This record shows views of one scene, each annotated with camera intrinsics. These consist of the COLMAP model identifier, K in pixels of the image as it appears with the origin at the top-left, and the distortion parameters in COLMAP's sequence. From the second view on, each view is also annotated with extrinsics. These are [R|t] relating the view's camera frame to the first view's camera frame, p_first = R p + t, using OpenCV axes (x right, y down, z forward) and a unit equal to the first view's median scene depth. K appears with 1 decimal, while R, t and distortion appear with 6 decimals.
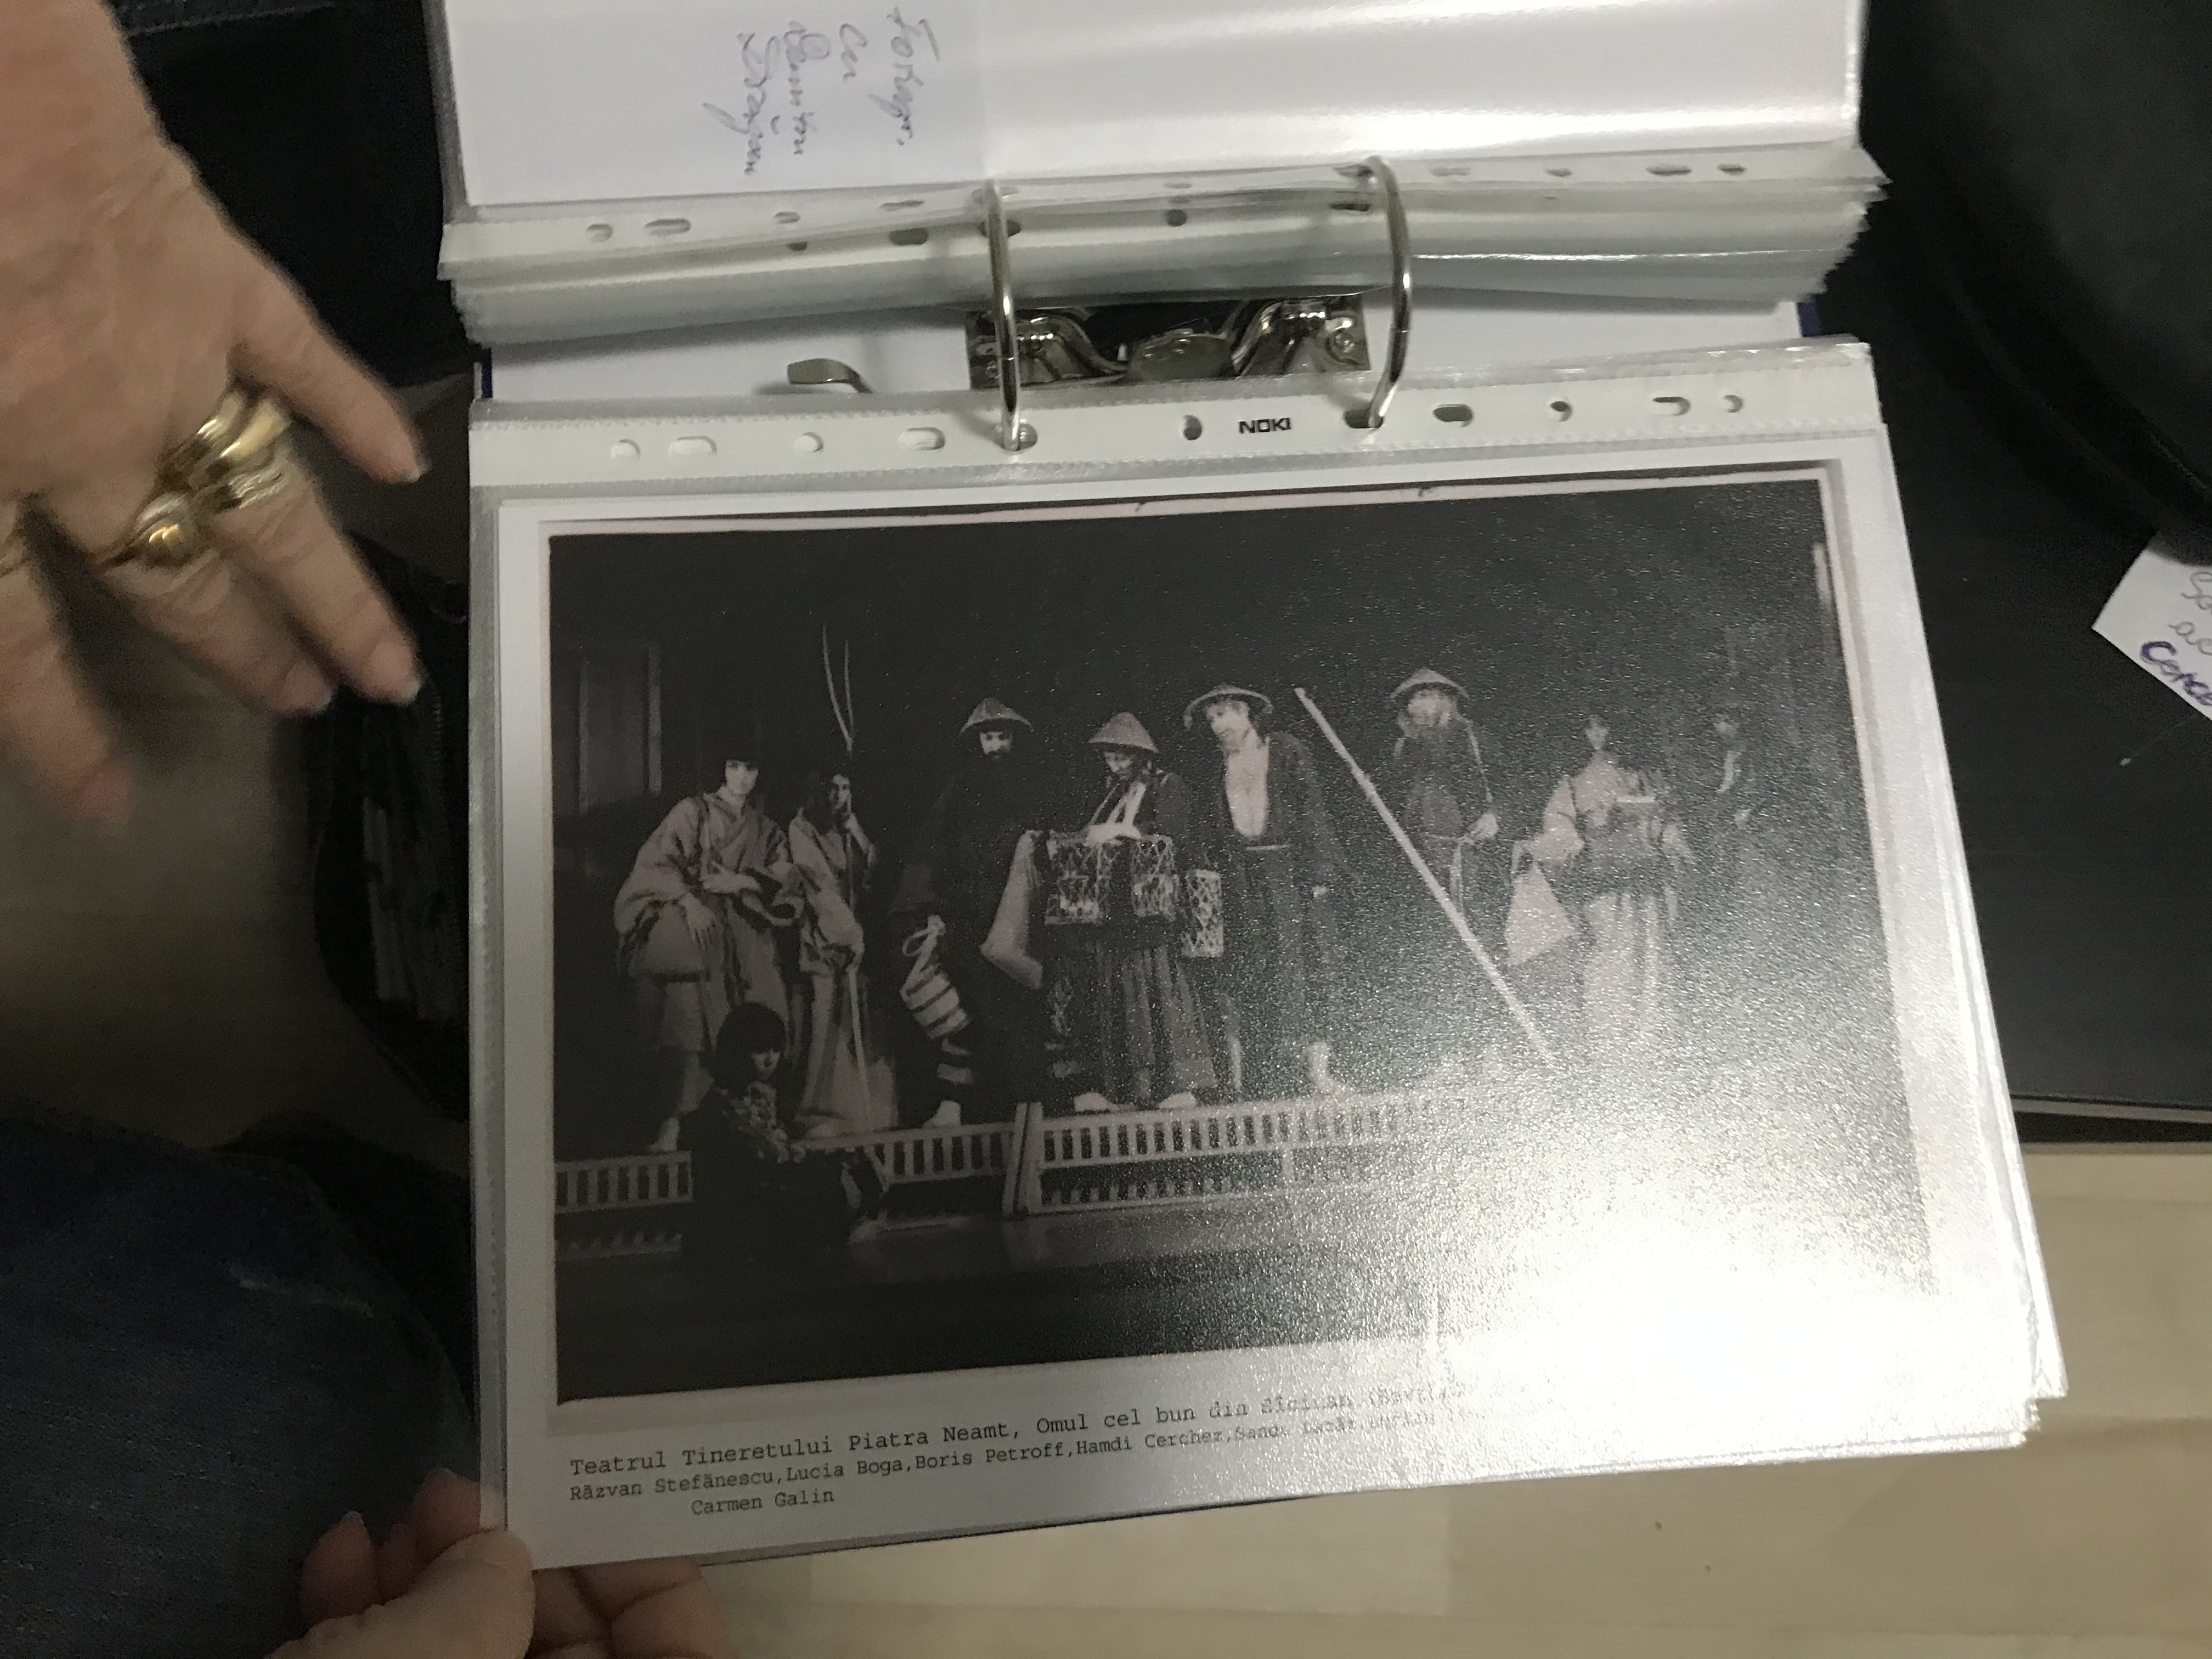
lens RADIAL K [[1810.2, 0, 1124.5], [0, 1810.2, 824.4], [0, 0, 1]] dist [0.002243, 0.013436]
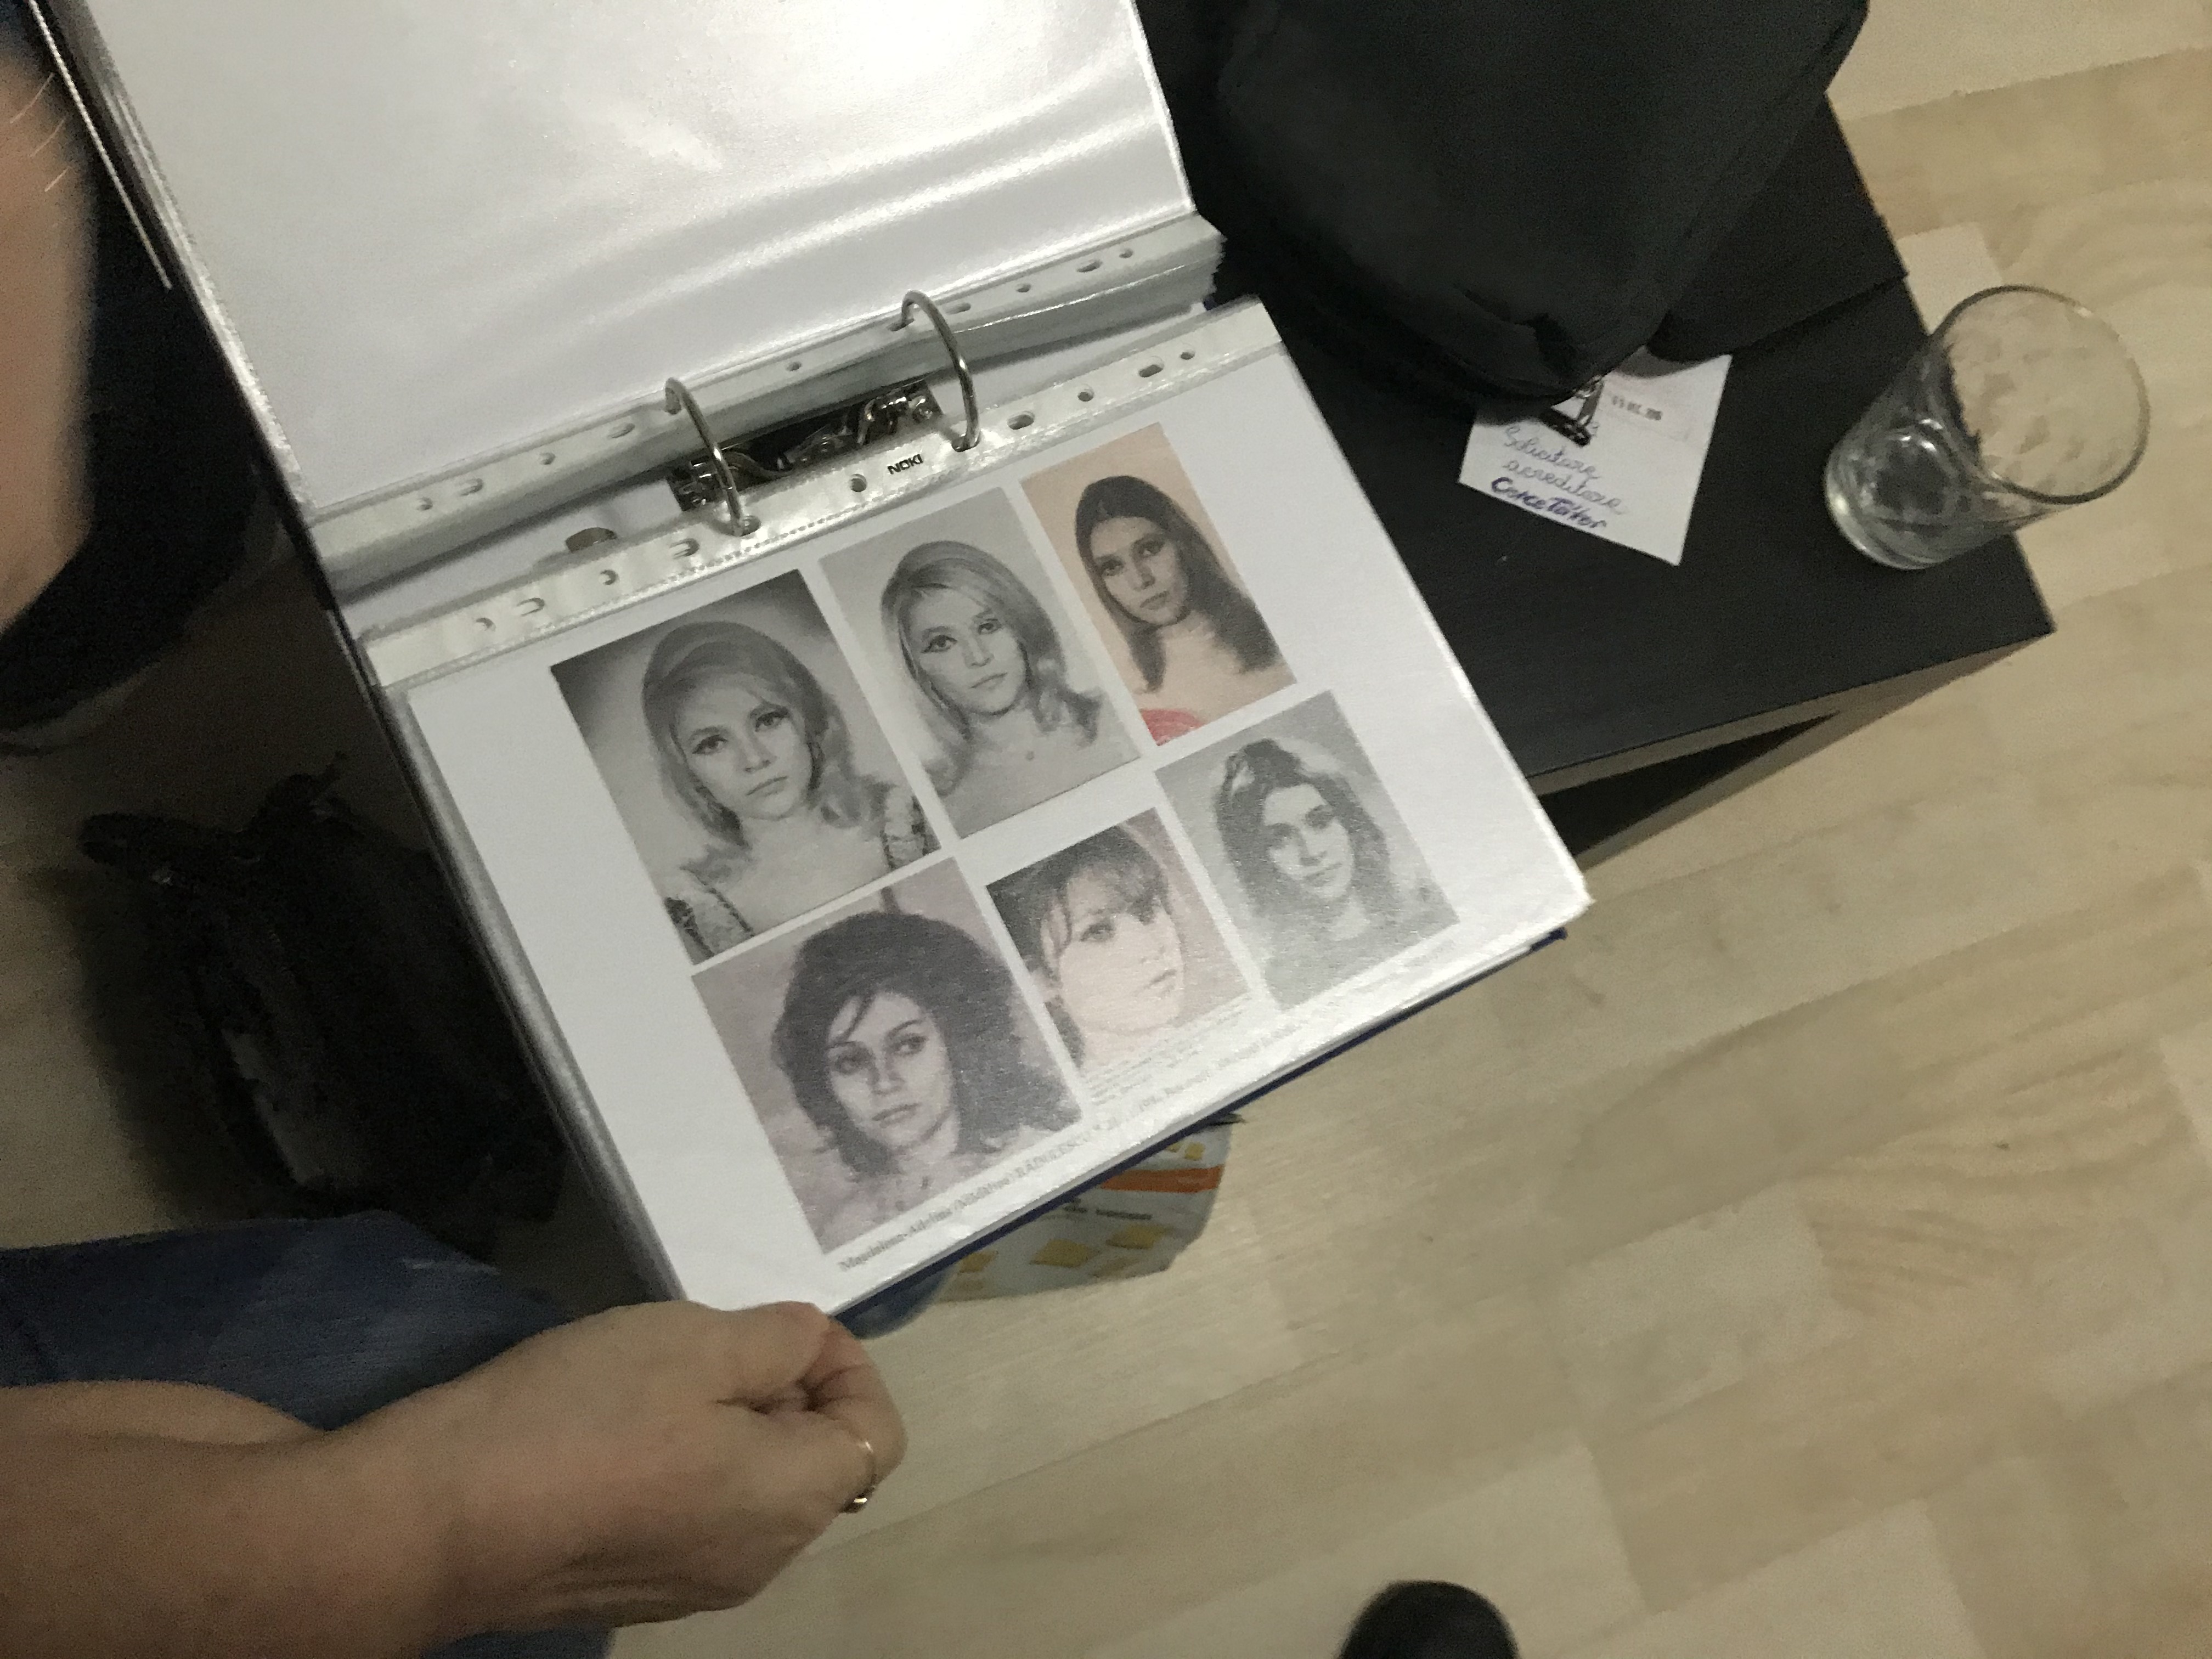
lens RADIAL K [[1810.2, 0, 1097.5], [0, 1810.2, 834.4], [0, 0, 1]] dist [0.002243, 0.013436]
pose [[0.922450, -0.328020, 0.203690, -0.164266], [0.338210, 0.940928, -0.016389, 0.129440], [-0.186282, 0.084008, 0.978898, -0.442192]]
